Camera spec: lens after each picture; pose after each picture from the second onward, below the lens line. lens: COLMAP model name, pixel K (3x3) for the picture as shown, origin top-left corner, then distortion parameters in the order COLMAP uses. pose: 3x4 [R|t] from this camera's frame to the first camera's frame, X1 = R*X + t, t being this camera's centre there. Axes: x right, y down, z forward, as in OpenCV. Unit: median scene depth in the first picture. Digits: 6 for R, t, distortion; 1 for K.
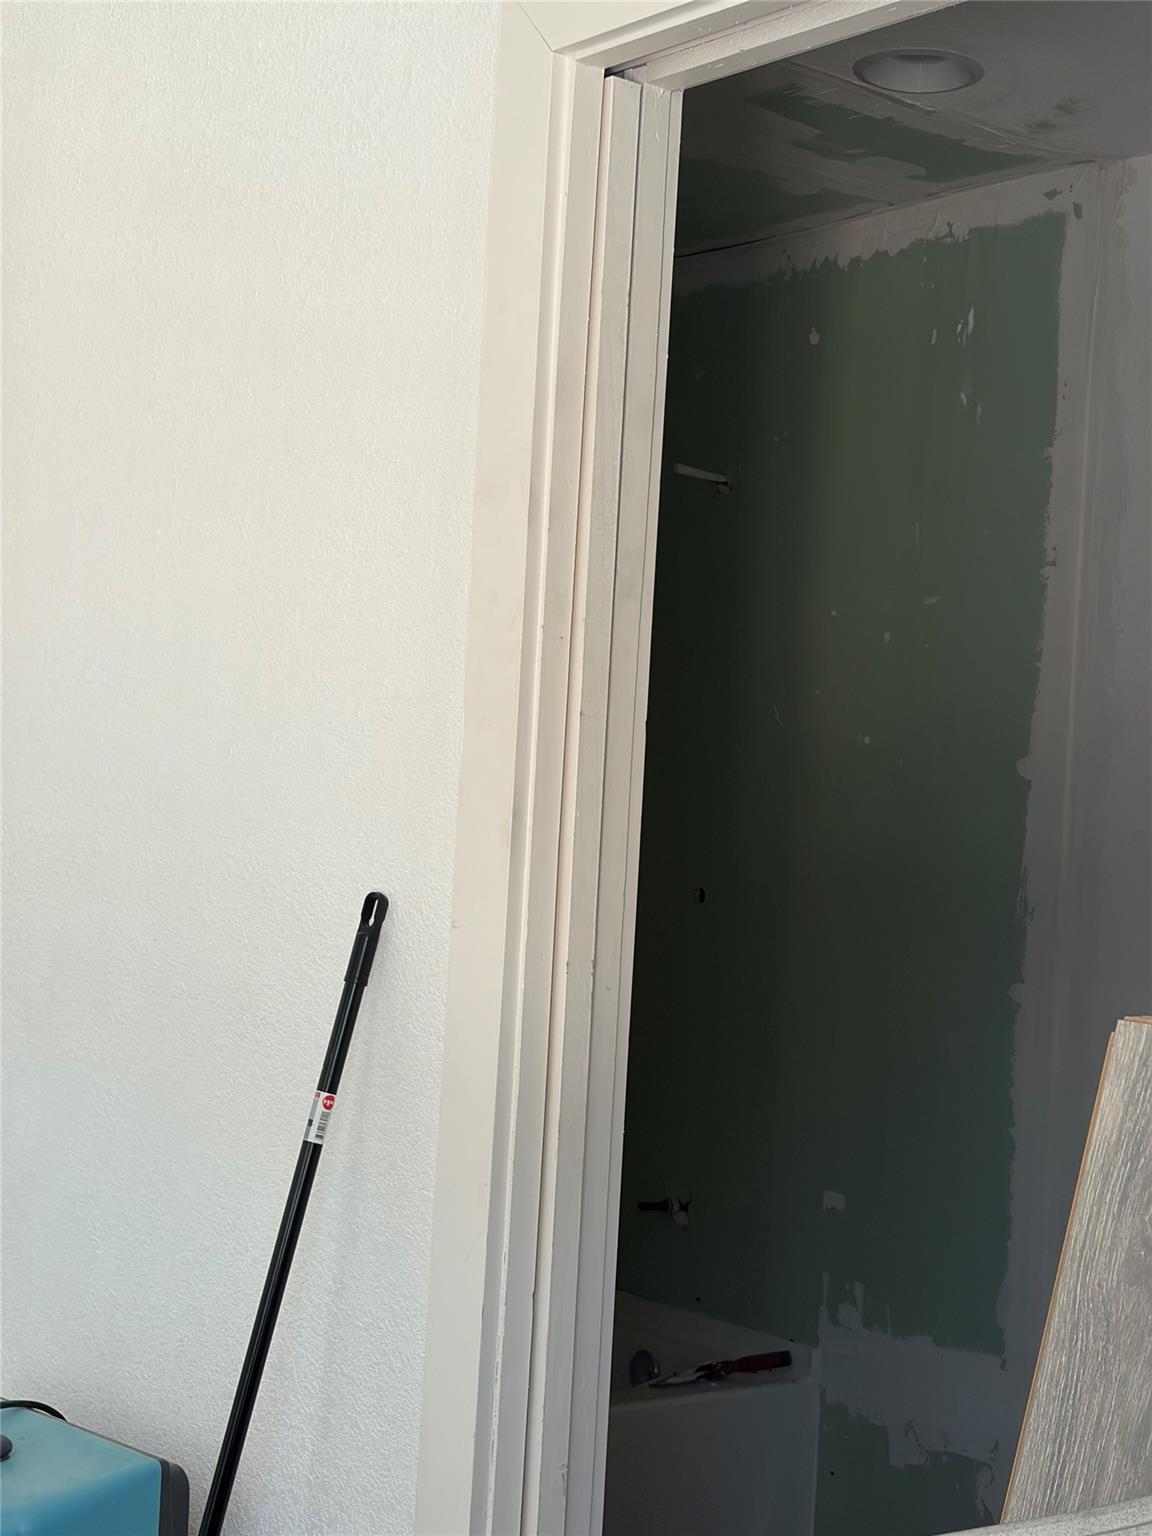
lens RADIAL K [[2400.3, 0, 575.4], [0, 2400.3, 773.4], [0, 0, 1]] dist [0.082331, 0.000000]
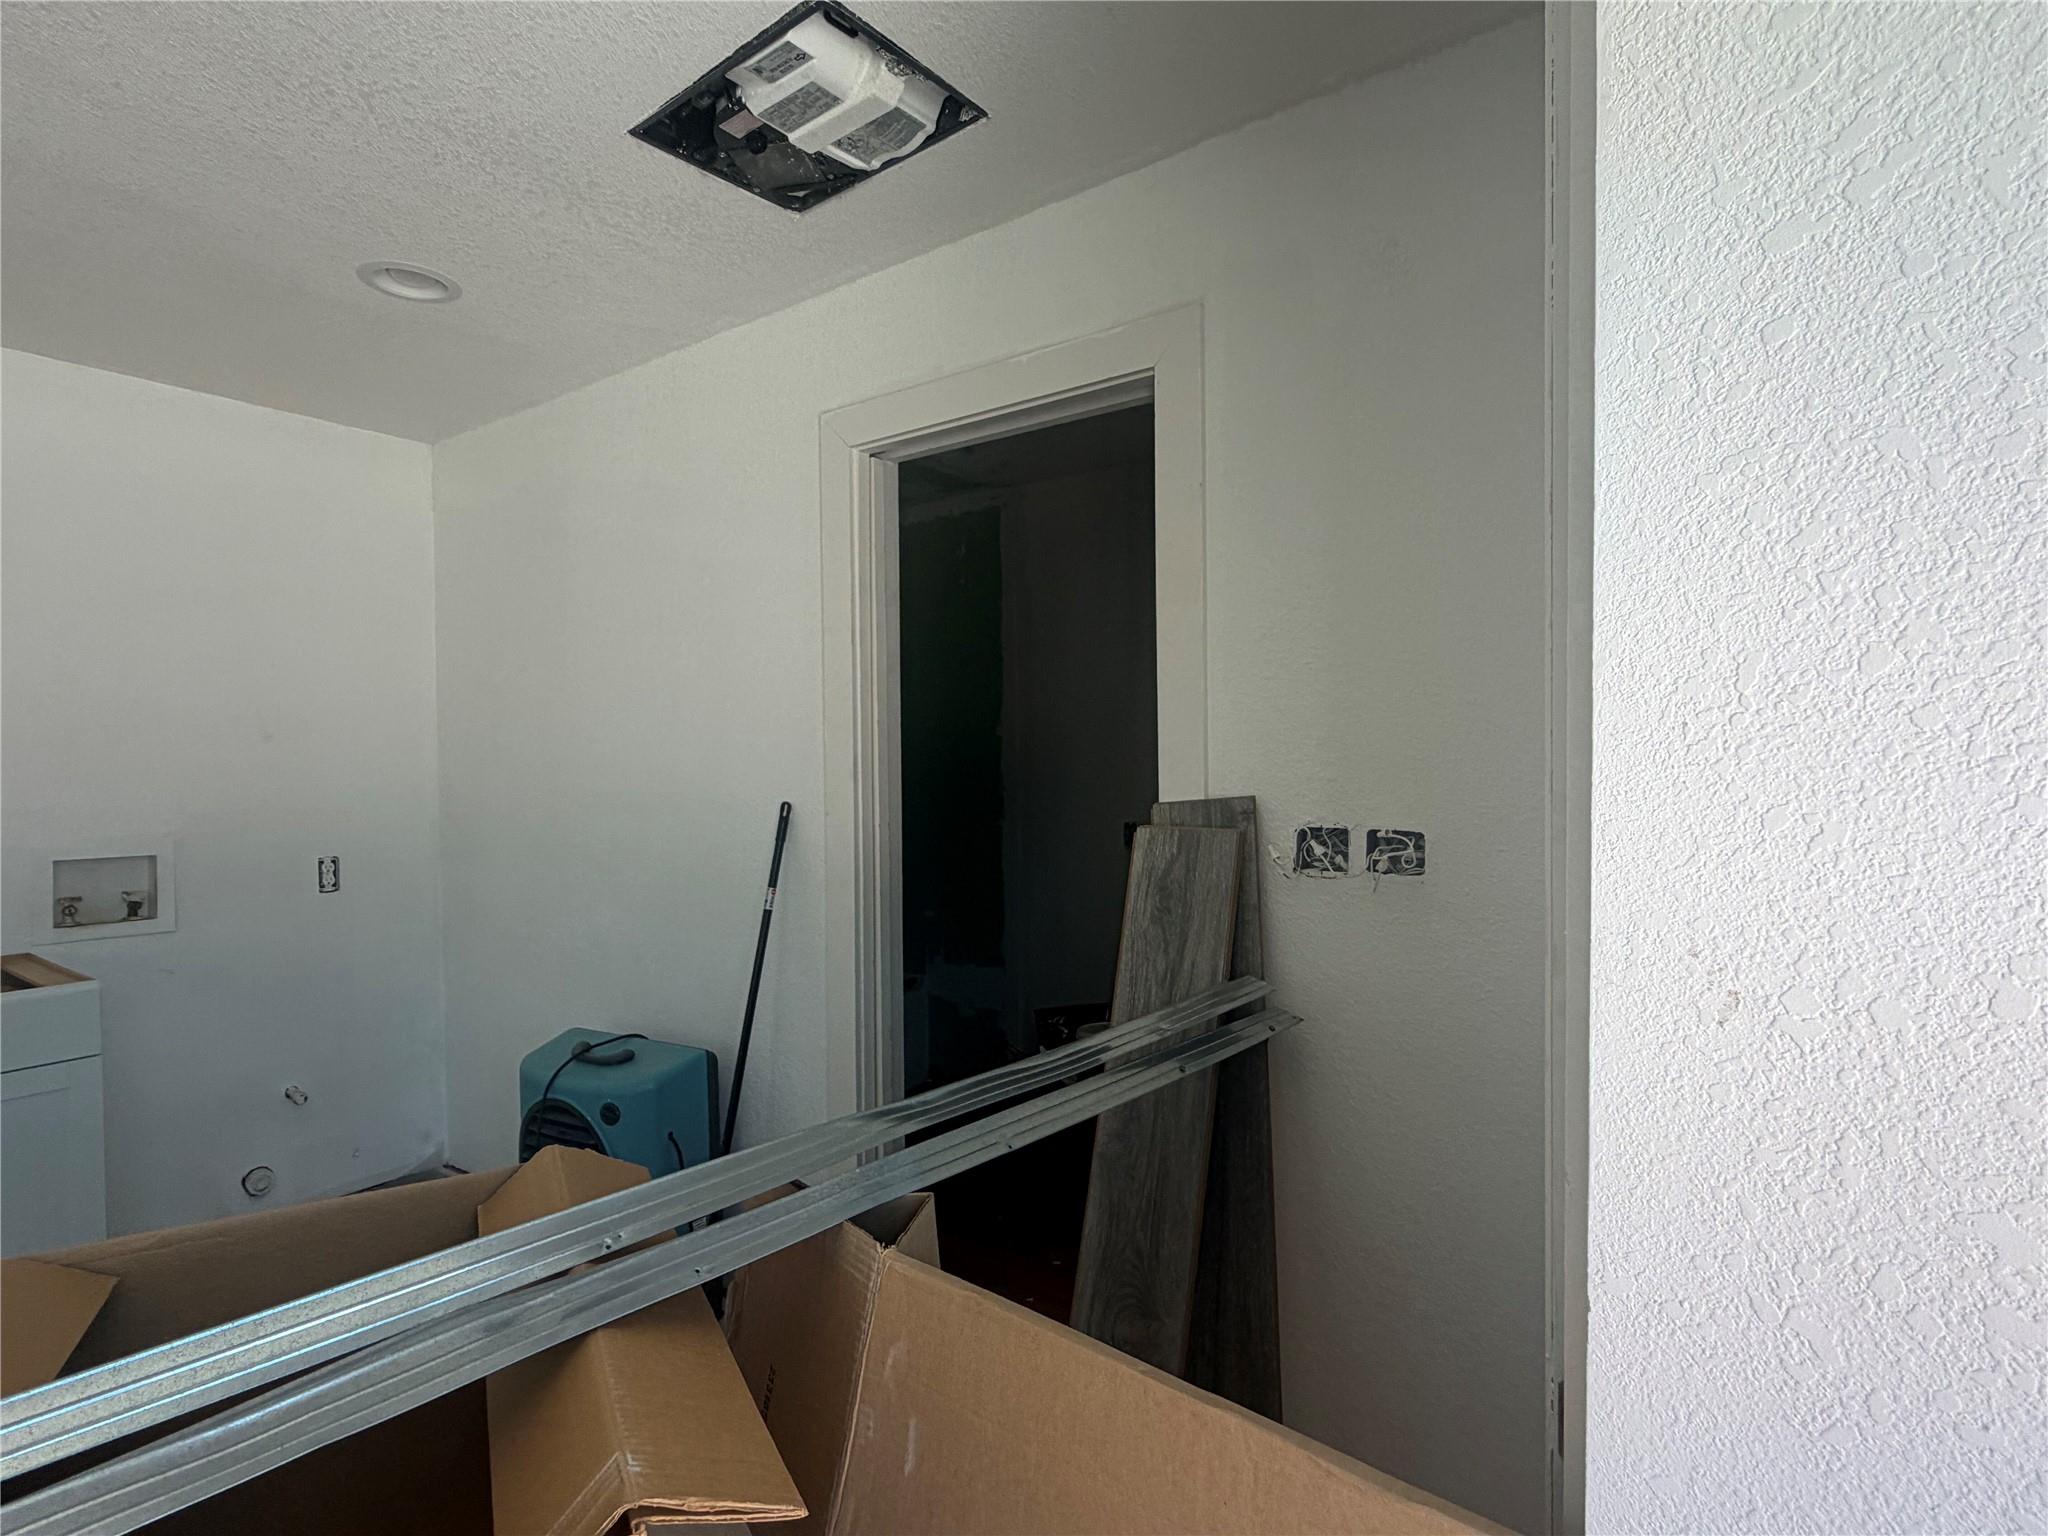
lens RADIAL K [[1029.0, 0, 1016.1], [0, 1029.0, 763.4], [0, 0, 1]] dist [0.002970, -0.001752]
pose [[0.959288, -0.066533, 0.274482, -0.148737], [0.059026, 0.997624, 0.035526, -0.011111], [-0.276194, -0.017878, 0.960936, -0.033625]]
